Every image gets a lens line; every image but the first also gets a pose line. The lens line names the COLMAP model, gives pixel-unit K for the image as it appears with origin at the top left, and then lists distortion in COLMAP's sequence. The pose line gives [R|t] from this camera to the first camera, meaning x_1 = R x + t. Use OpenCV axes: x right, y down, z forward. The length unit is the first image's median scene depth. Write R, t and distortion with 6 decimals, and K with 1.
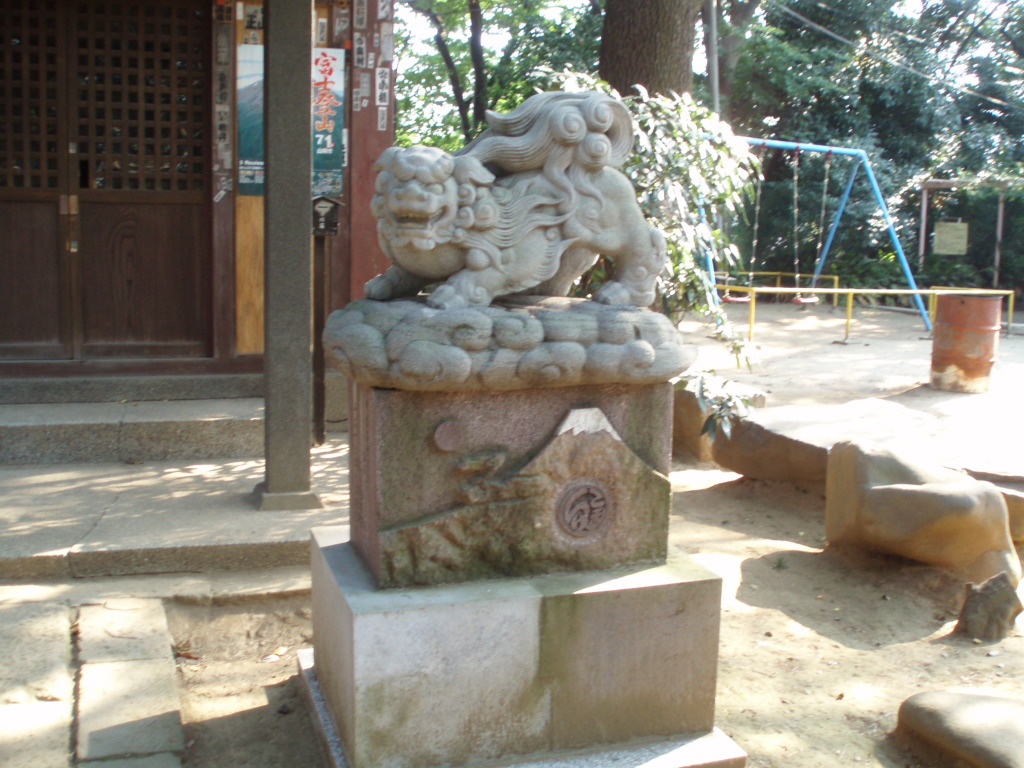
lens RADIAL K [[1072.6, 0, 512.0], [0, 1072.6, 384.0], [0, 0, 1]] dist [-0.123238, 0.016895]
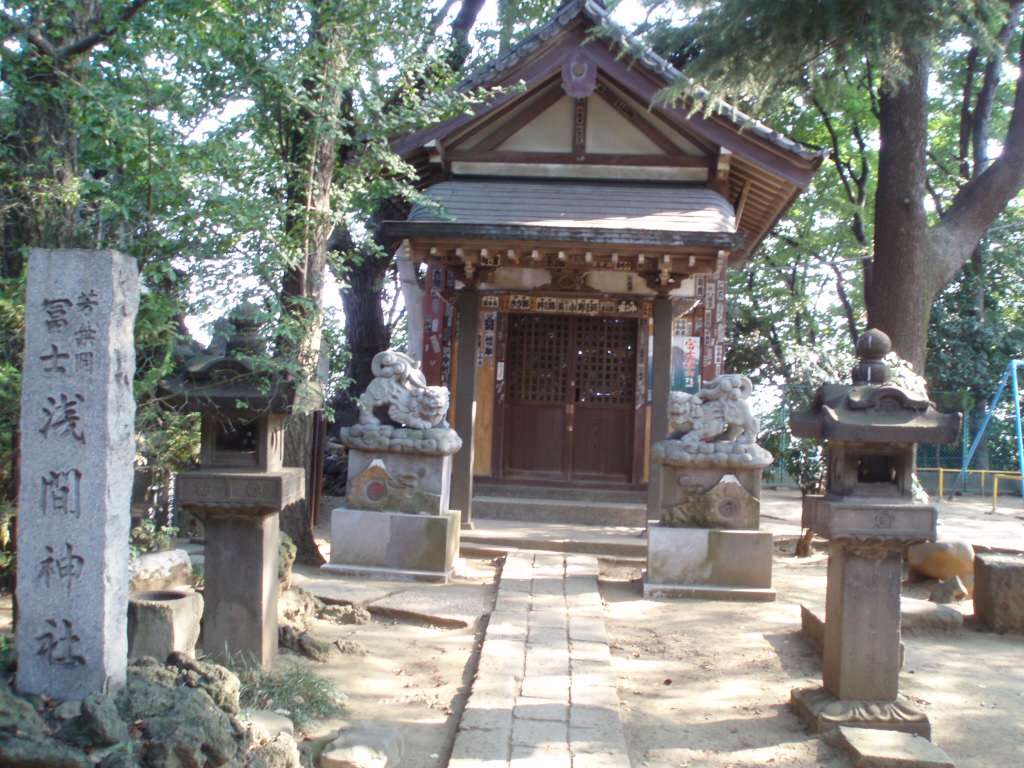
lens RADIAL K [[1072.6, 0, 512.0], [0, 1072.6, 384.0], [0, 0, 1]] dist [-0.123238, 0.016895]
pose [[0.909115, -0.001153, -0.416544, 0.567834], [-0.080355, 0.980728, -0.178090, 0.264903], [0.408721, 0.195375, 0.891502, -1.502458]]
